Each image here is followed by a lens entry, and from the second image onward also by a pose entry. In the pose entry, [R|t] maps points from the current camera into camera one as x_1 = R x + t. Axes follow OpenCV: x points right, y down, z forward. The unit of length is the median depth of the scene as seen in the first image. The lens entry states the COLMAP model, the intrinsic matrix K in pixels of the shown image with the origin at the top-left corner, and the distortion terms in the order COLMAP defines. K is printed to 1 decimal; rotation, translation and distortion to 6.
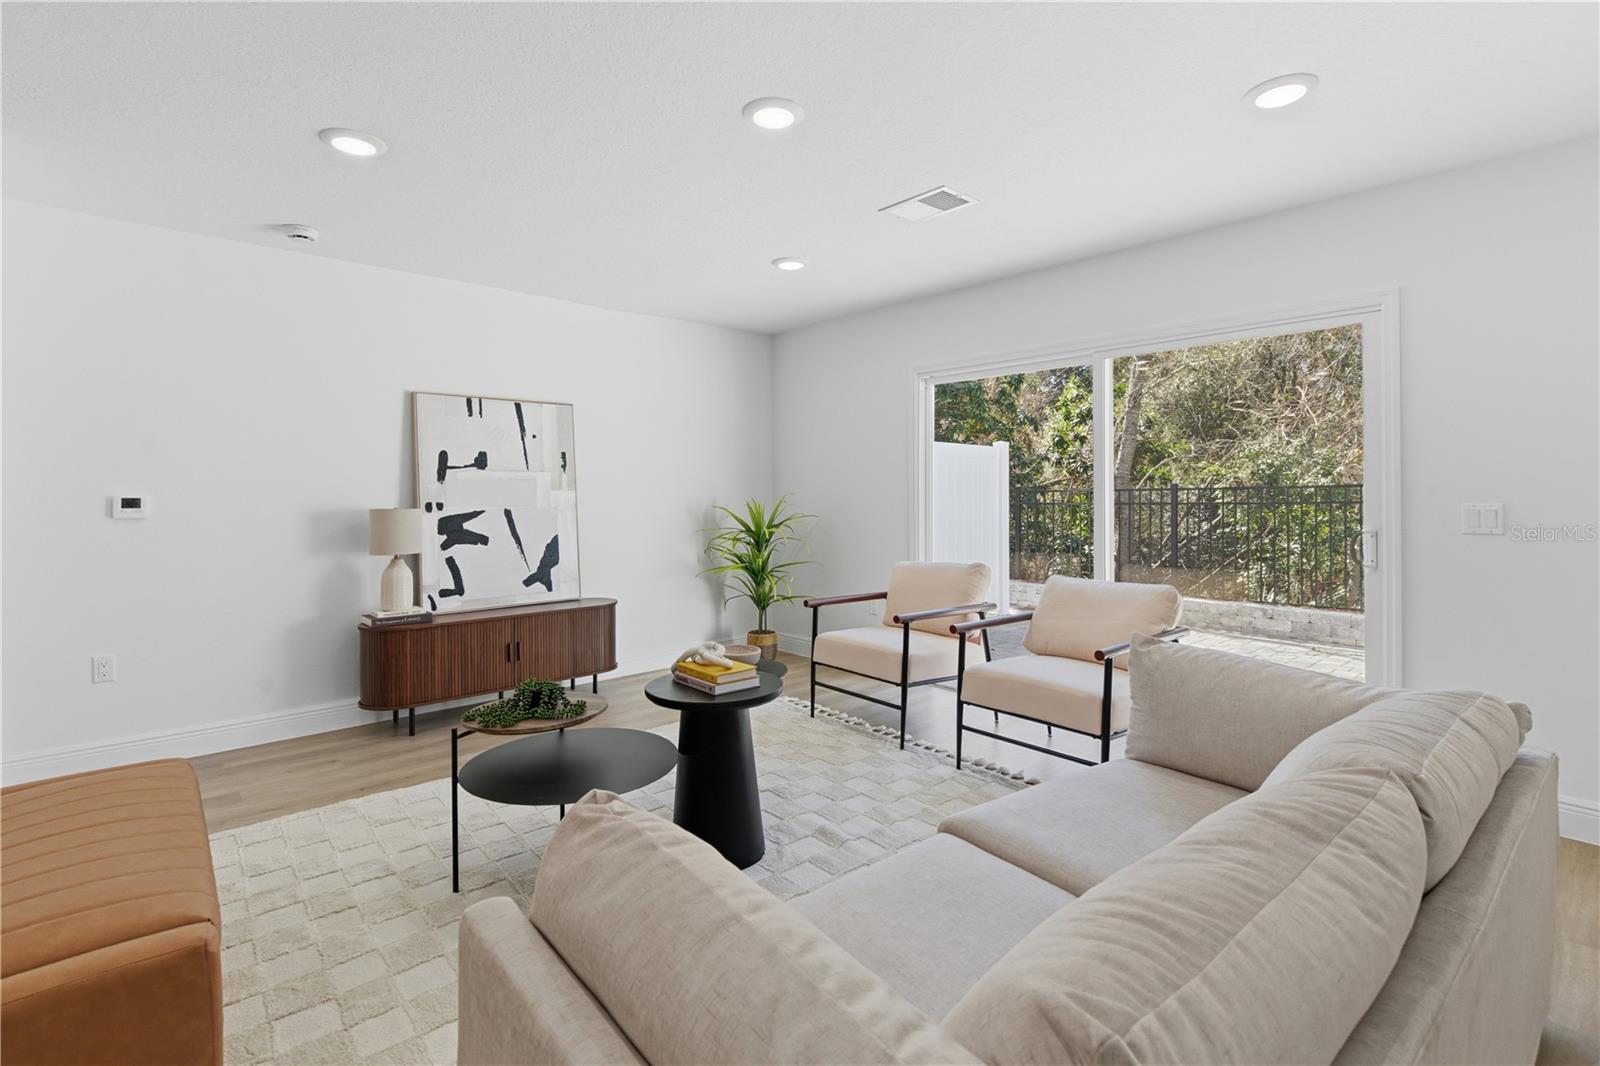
lens RADIAL K [[743.8, 0, 789.0], [0, 743.8, 493.6], [0, 0, 1]] dist [0.006530, -0.000500]
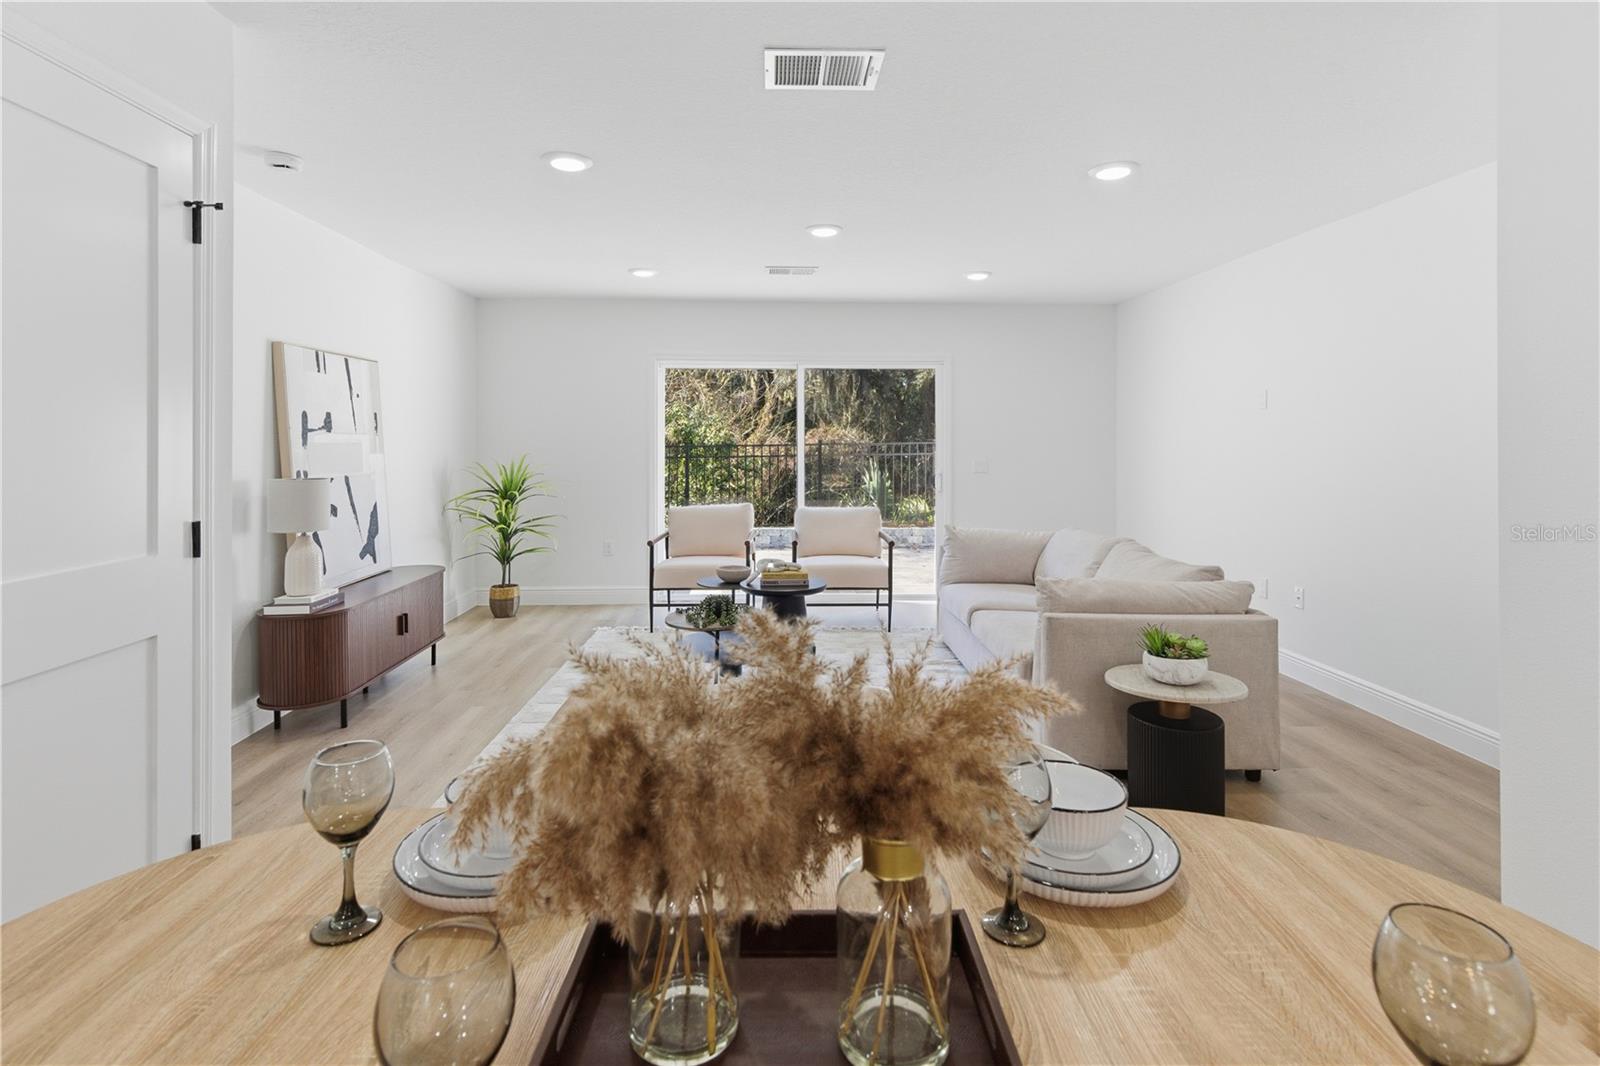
lens RADIAL K [[779.4, 0, 798.2], [0, 779.4, 438.8], [0, 0, 1]] dist [-0.000644, -0.000324]
pose [[0.625861, 0.004891, 0.779919, -0.812948], [-0.000184, 0.999981, -0.006123, -0.019574], [-0.779934, 0.003689, 0.625851, -0.024435]]
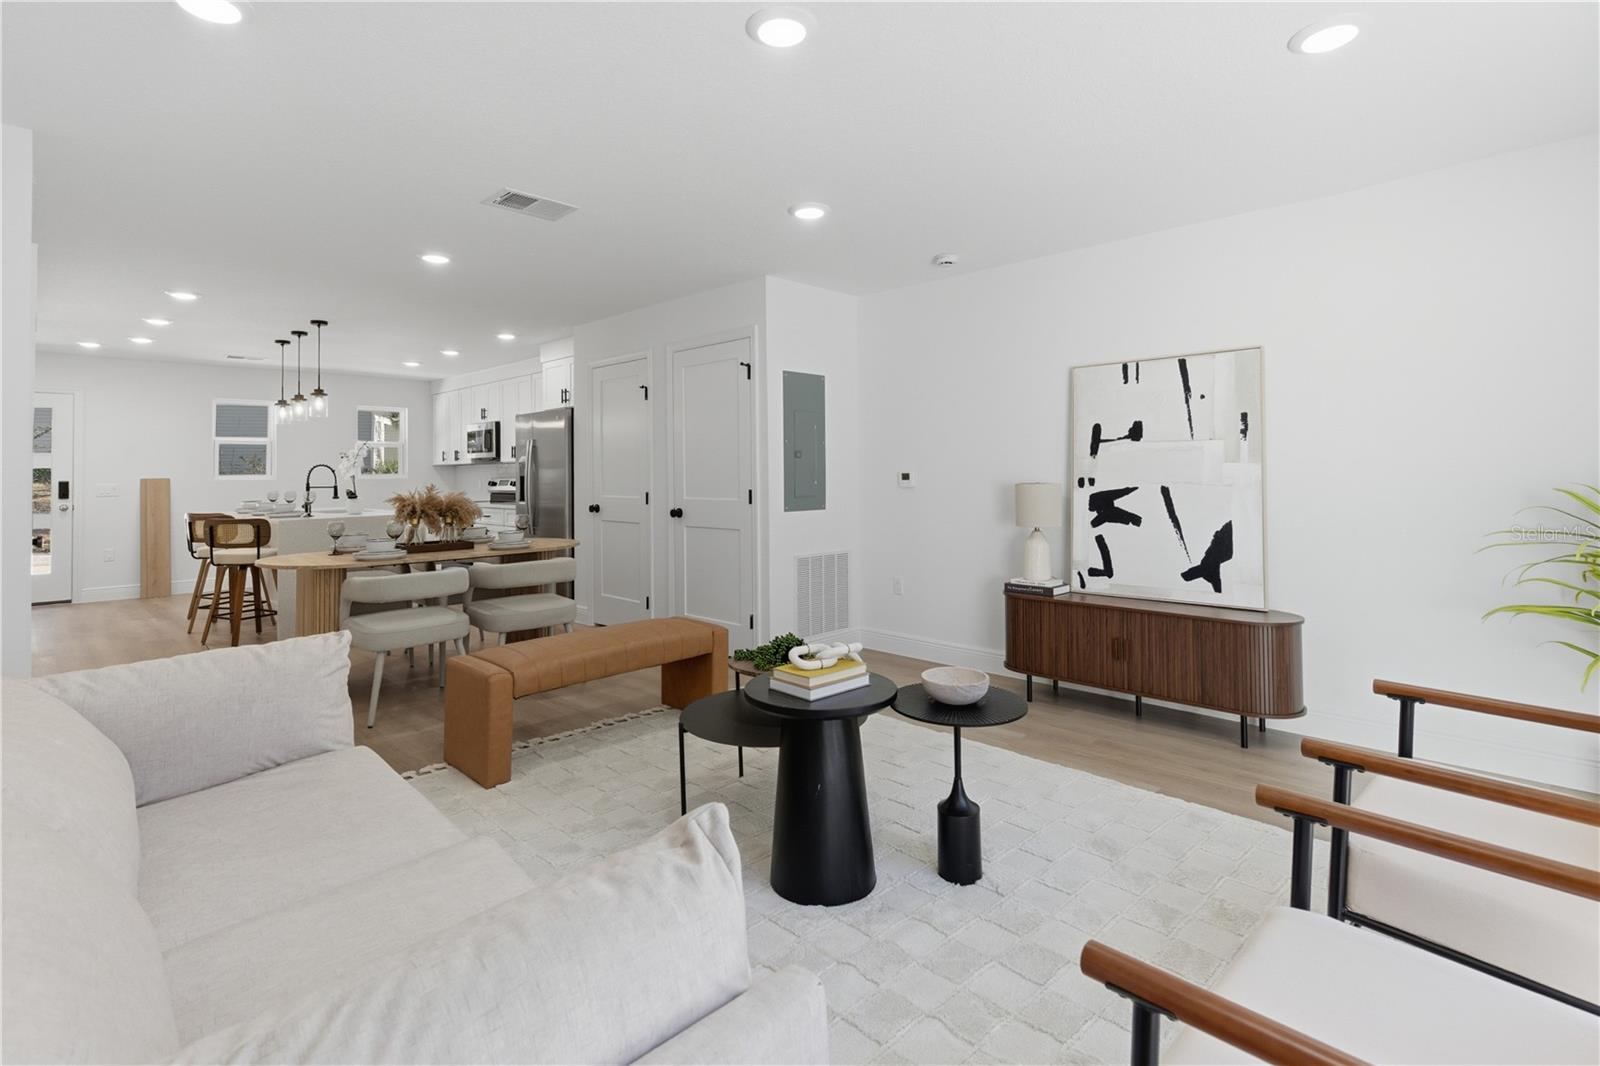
lens RADIAL K [[771.0, 0, 798.6], [0, 771.0, 462.5], [0, 0, 1]] dist [0.000378, -0.000363]
pose [[0.070681, -0.013552, -0.997407, 0.496662], [0.007275, 0.999888, -0.013070, 0.002379], [0.997472, -0.006332, 0.070772, 0.545457]]
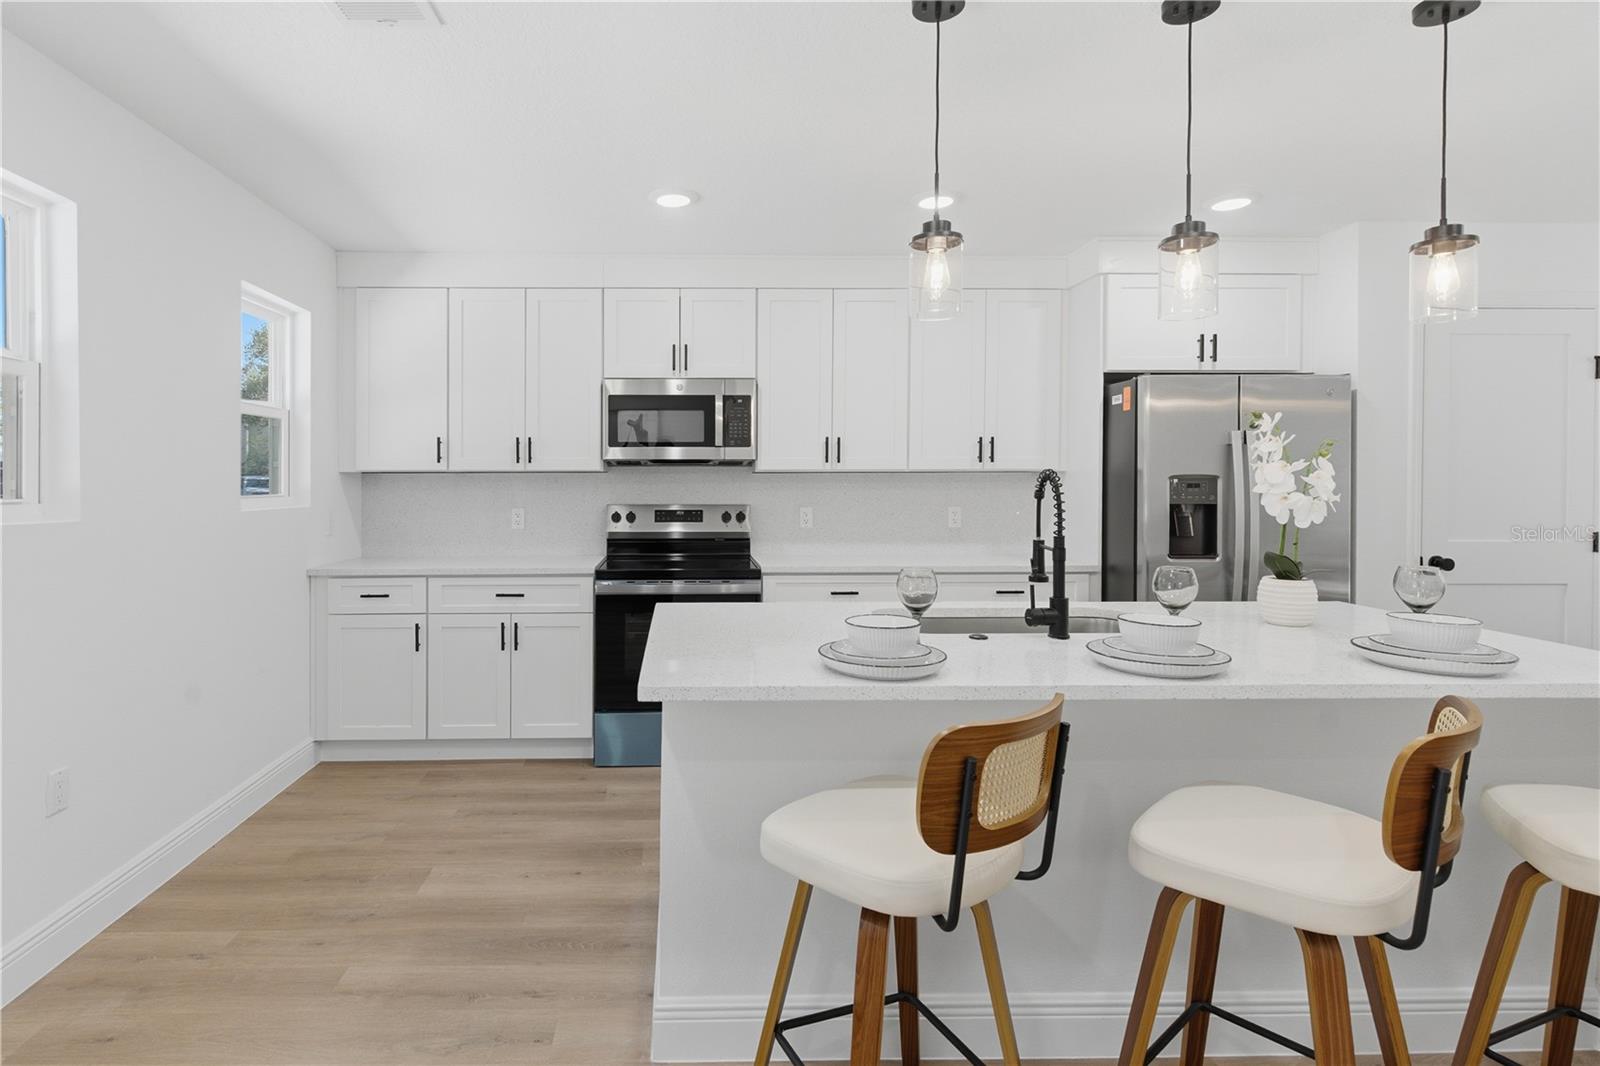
lens RADIAL K [[791.7, 0, 680.1], [0, 791.7, 487.6], [0, 0, 1]] dist [0.005459, -0.000291]
pose [[0.758951, 0.002945, -0.651142, -1.072392], [-0.000900, 0.999994, 0.003474, -0.013777], [0.651148, -0.002050, 0.758948, -0.897901]]
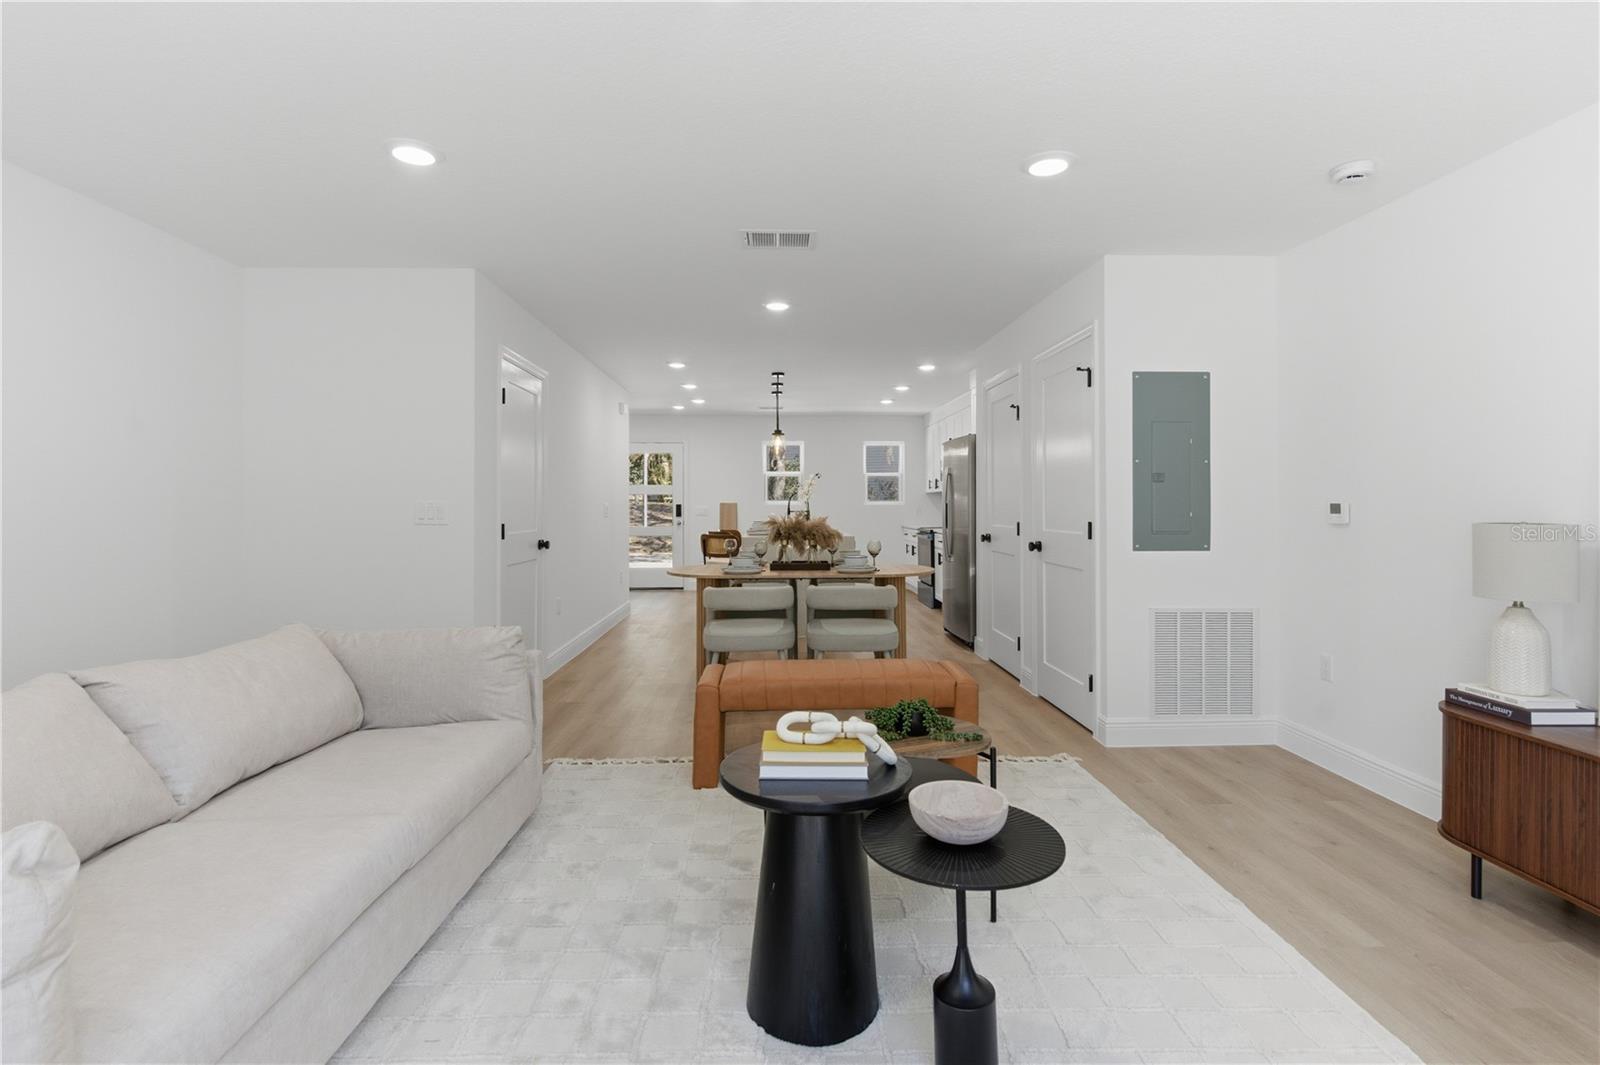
lens RADIAL K [[758.7, 0, 792.1], [0, 758.7, 501.7], [0, 0, 1]] dist [-0.000960, -0.000857]
pose [[-0.633167, -0.001855, -0.774013, 0.289647], [-0.001341, 0.999998, -0.001299, 0.004587], [0.774014, 0.000215, -0.633168, 0.863035]]
